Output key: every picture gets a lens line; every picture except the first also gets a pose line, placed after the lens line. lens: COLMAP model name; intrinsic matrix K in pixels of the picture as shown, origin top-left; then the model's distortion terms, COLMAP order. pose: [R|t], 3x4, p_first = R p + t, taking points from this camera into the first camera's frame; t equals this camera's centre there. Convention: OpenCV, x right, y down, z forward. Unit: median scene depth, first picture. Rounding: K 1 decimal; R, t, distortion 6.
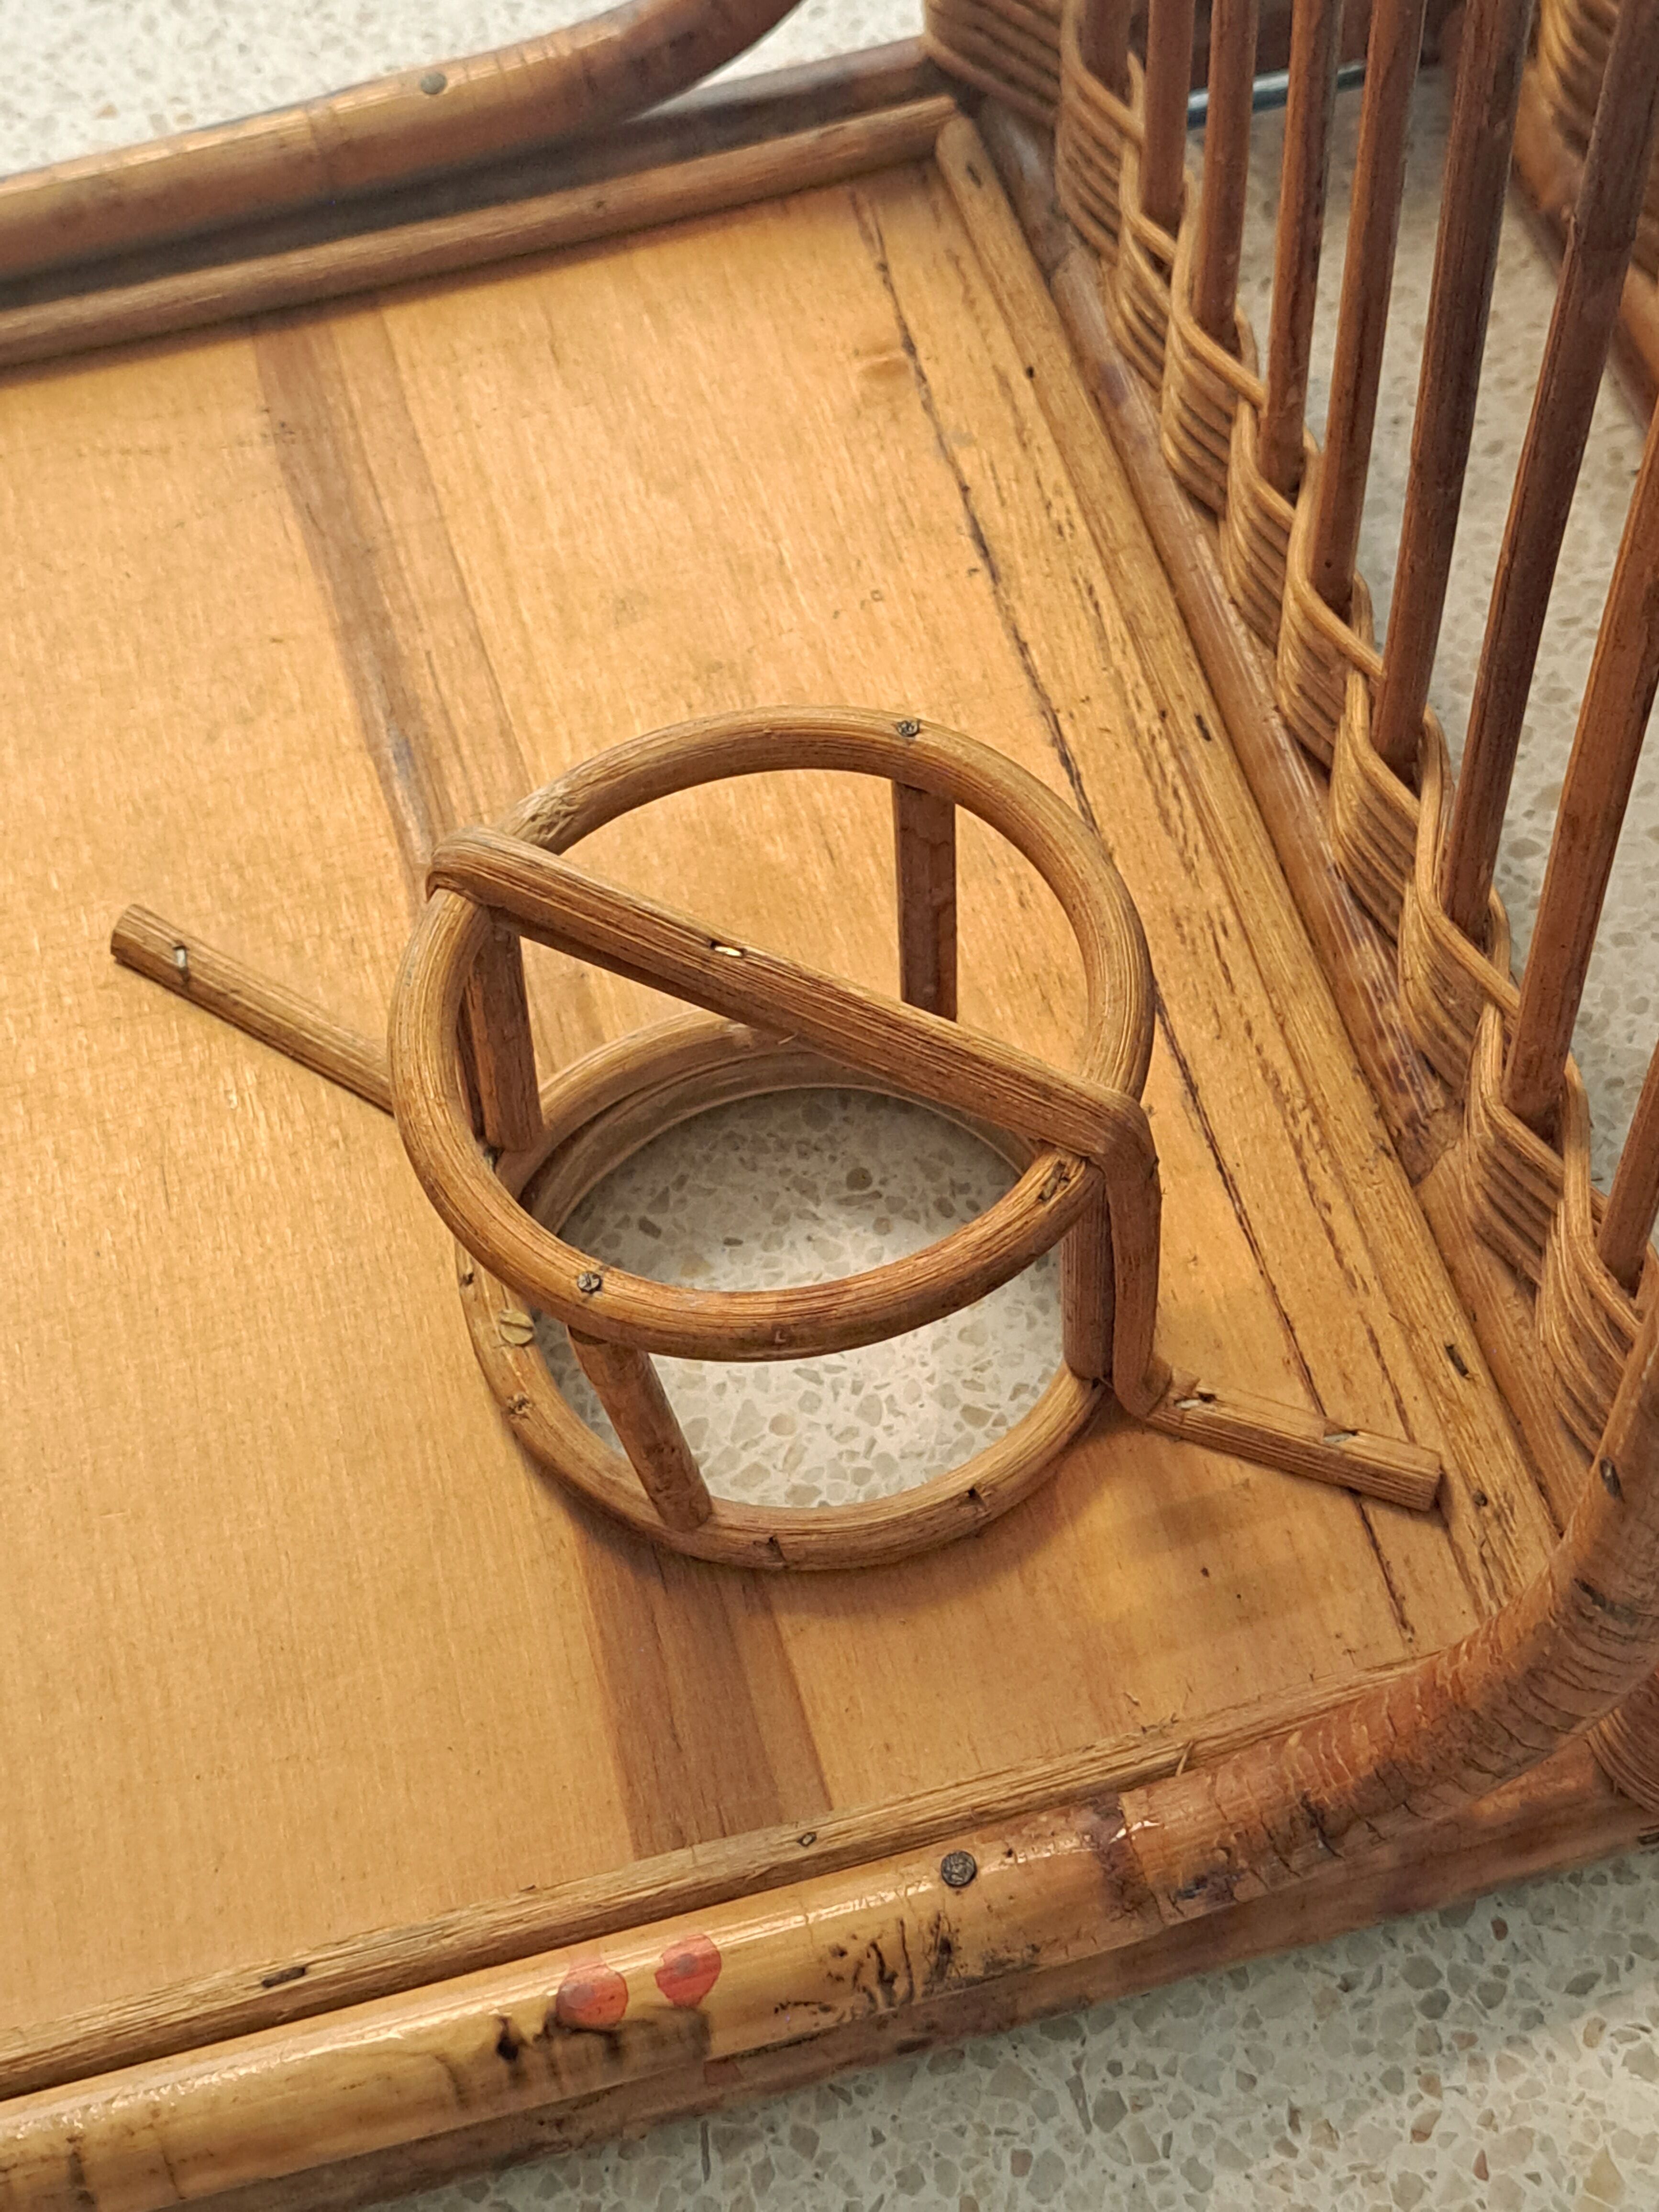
lens RADIAL K [[3220.5, 0, 836.4], [0, 3220.5, 1148.4], [0, 0, 1]] dist [0.444497, -2.407849]
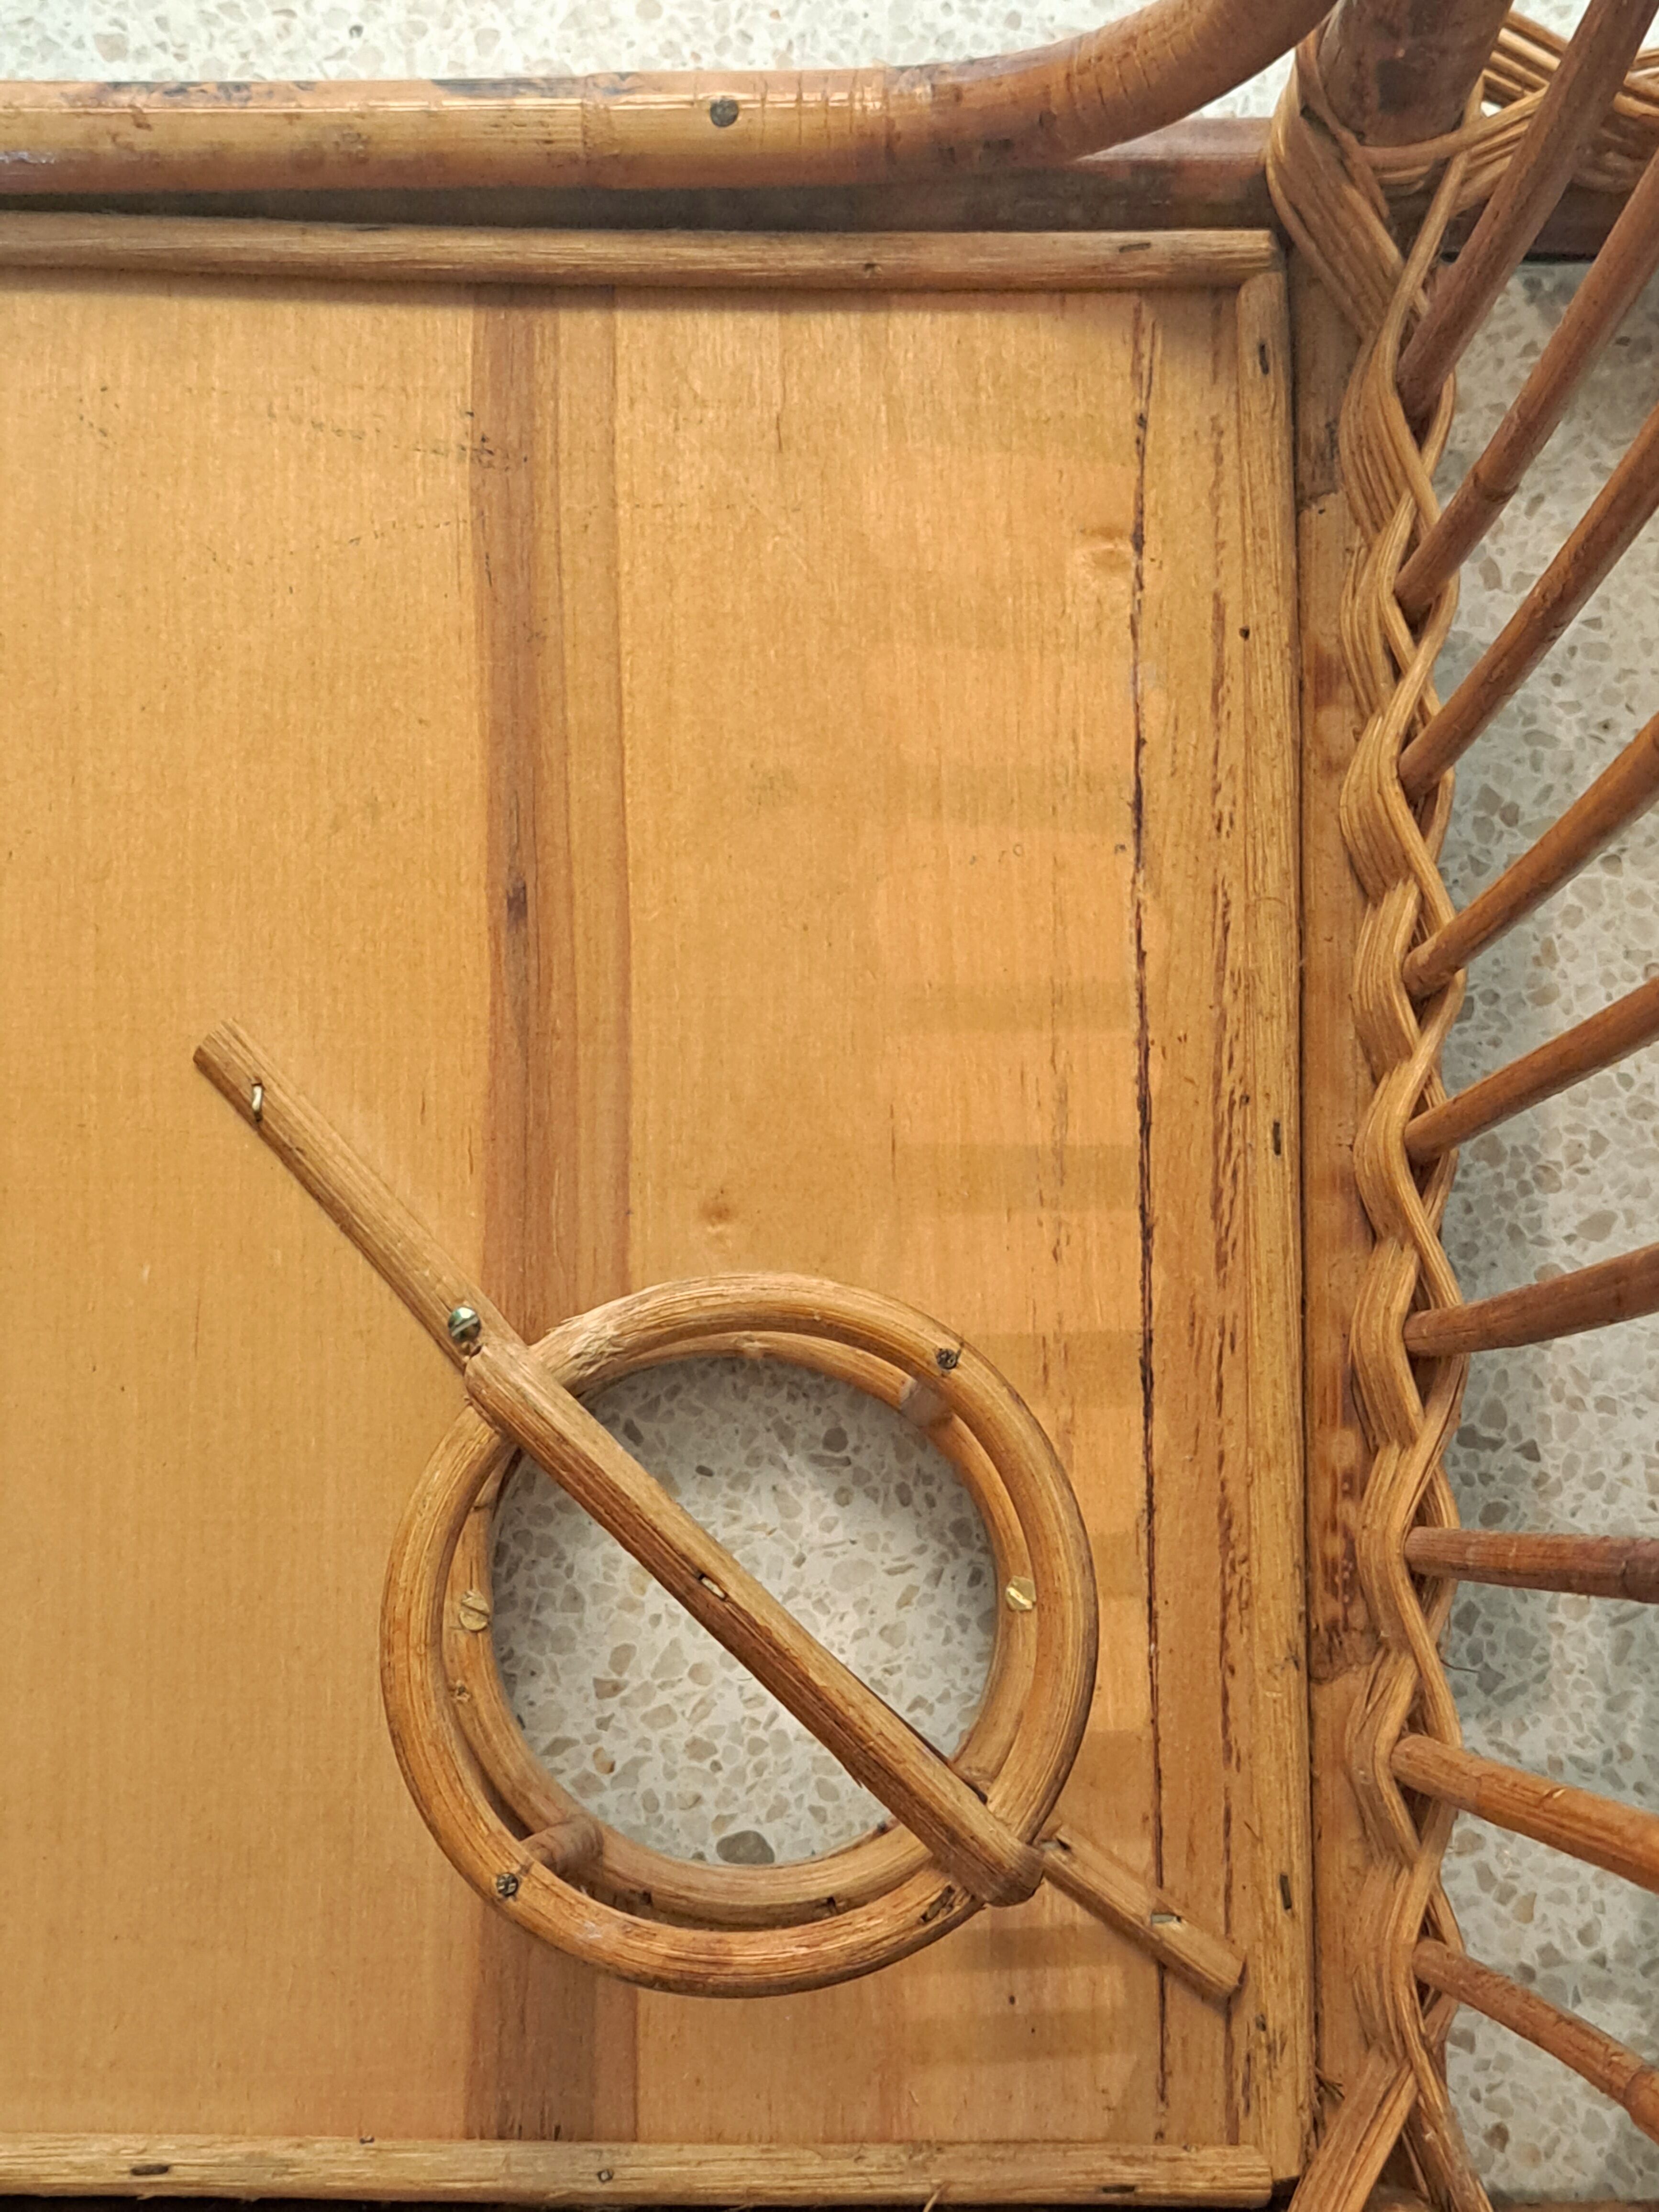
lens RADIAL K [[3220.5, 0, 836.4], [0, 3220.5, 1148.4], [0, 0, 1]] dist [0.444497, -2.407849]
pose [[0.964145, 0.262592, 0.038336, -0.059324], [-0.255688, 0.880527, 0.399119, -0.505469], [0.071050, -0.394611, 0.916097, 0.061688]]
